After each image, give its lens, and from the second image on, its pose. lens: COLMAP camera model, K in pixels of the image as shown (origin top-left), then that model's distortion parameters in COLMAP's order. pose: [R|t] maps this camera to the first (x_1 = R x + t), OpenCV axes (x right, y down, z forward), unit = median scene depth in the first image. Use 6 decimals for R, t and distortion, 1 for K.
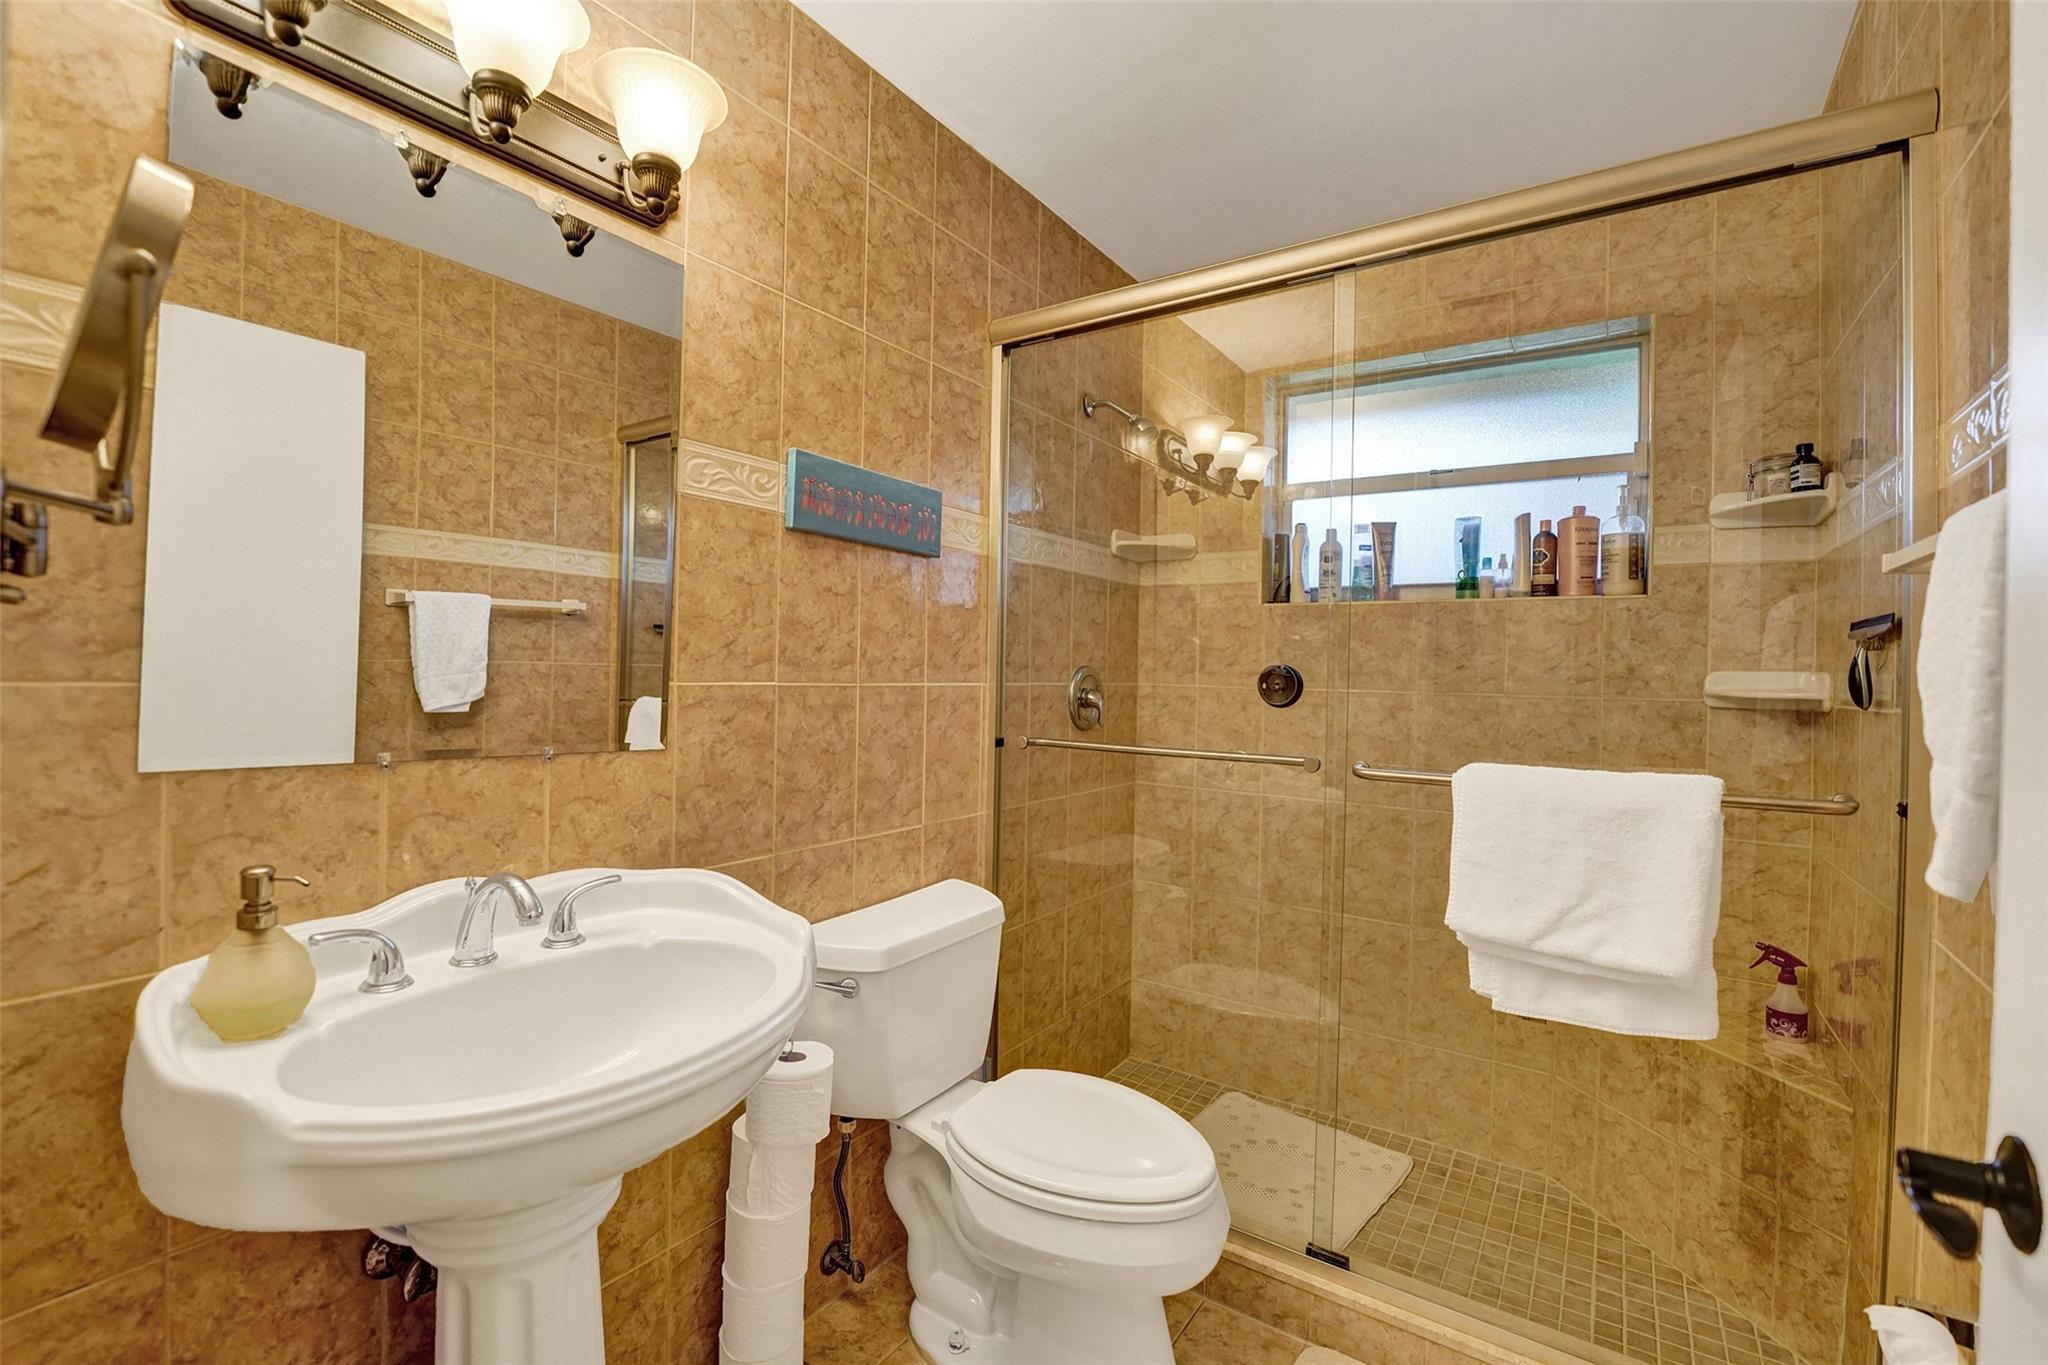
lens RADIAL K [[873.3, 0, 1021.8], [0, 873.3, 676.1], [0, 0, 1]] dist [-0.010363, 0.000166]
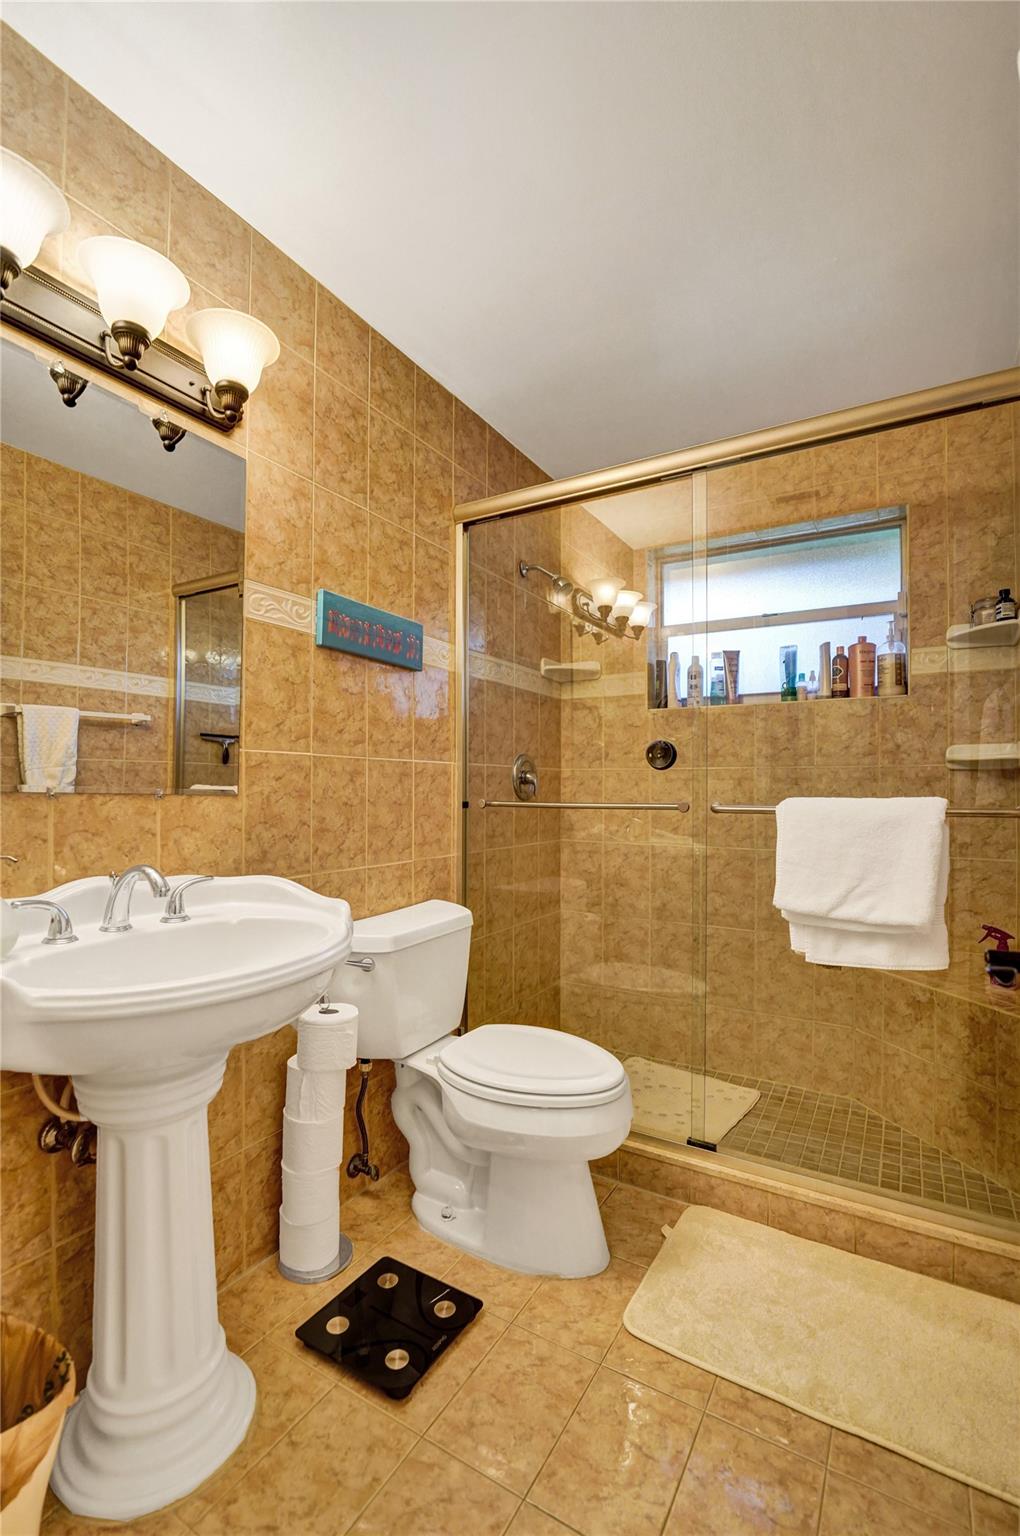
lens RADIAL K [[668.3, 0, 509.1], [0, 668.3, 776.6], [0, 0, 1]] dist [-0.005018, -0.000304]
pose [[0.997983, -0.014773, 0.061738, -0.024355], [0.015849, 0.999730, -0.016981, 0.058376], [-0.061470, 0.017925, 0.997948, -0.087537]]
